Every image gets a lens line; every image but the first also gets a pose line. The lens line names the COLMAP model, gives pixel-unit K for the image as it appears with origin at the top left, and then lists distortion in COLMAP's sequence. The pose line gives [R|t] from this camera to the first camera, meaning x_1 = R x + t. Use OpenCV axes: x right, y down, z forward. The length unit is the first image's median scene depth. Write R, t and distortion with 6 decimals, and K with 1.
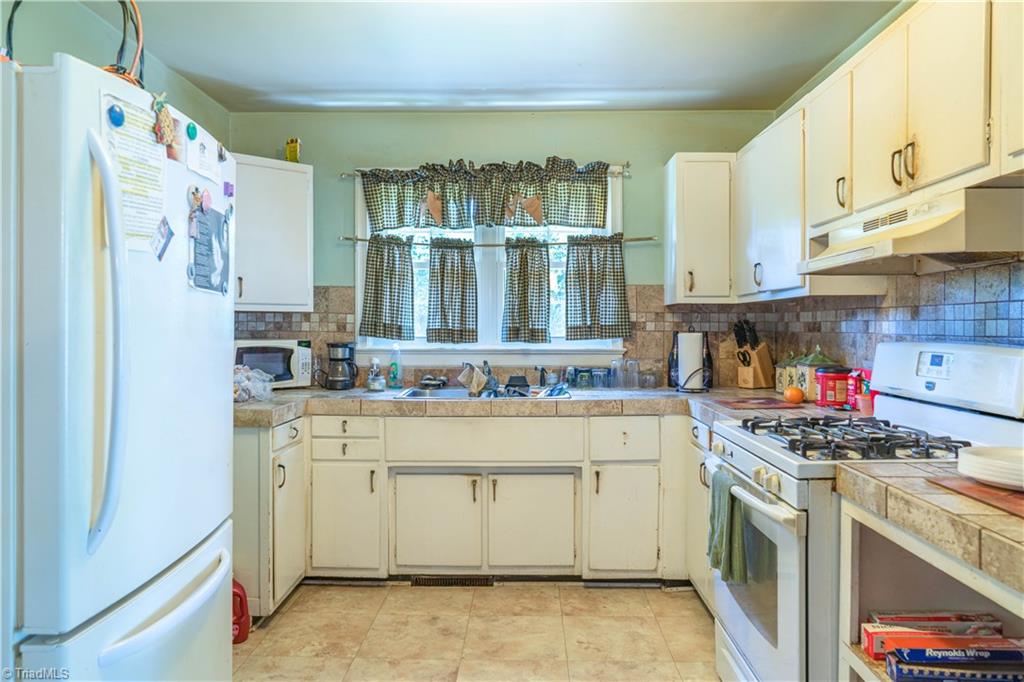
lens RADIAL K [[727.8, 0, 523.8], [0, 727.8, 340.1], [0, 0, 1]] dist [-0.036352, 0.025932]
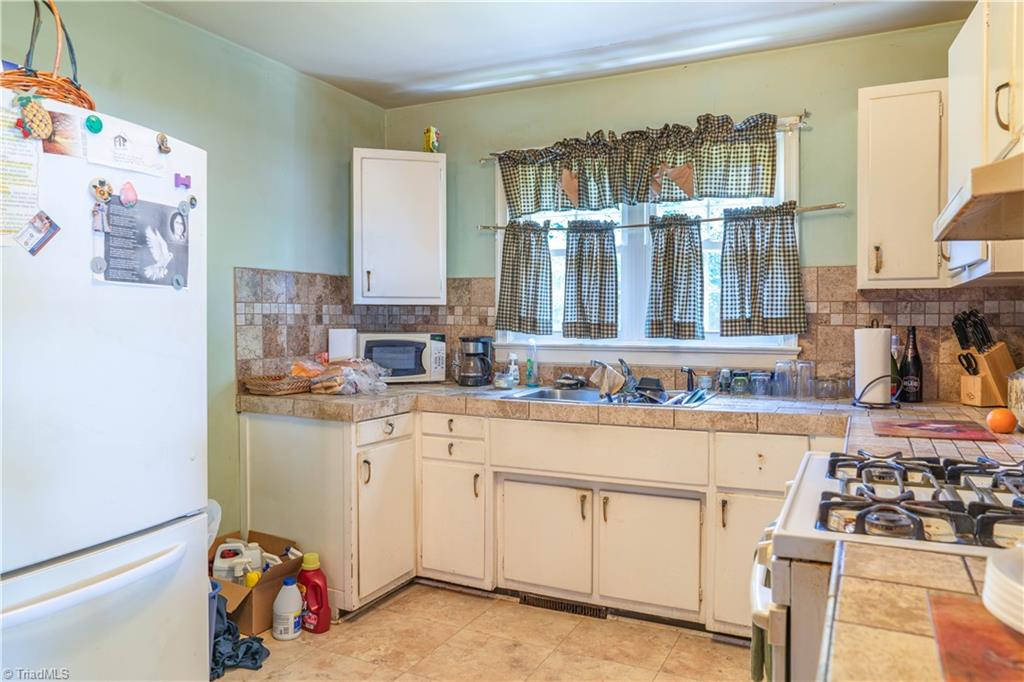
lens RADIAL K [[727.8, 0, 523.8], [0, 727.8, 340.1], [0, 0, 1]] dist [-0.036352, 0.025932]
pose [[0.895370, 0.011916, -0.445164, 0.232707], [-0.007405, 0.999902, 0.011873, -0.003726], [0.445262, -0.007335, 0.895370, 0.169587]]
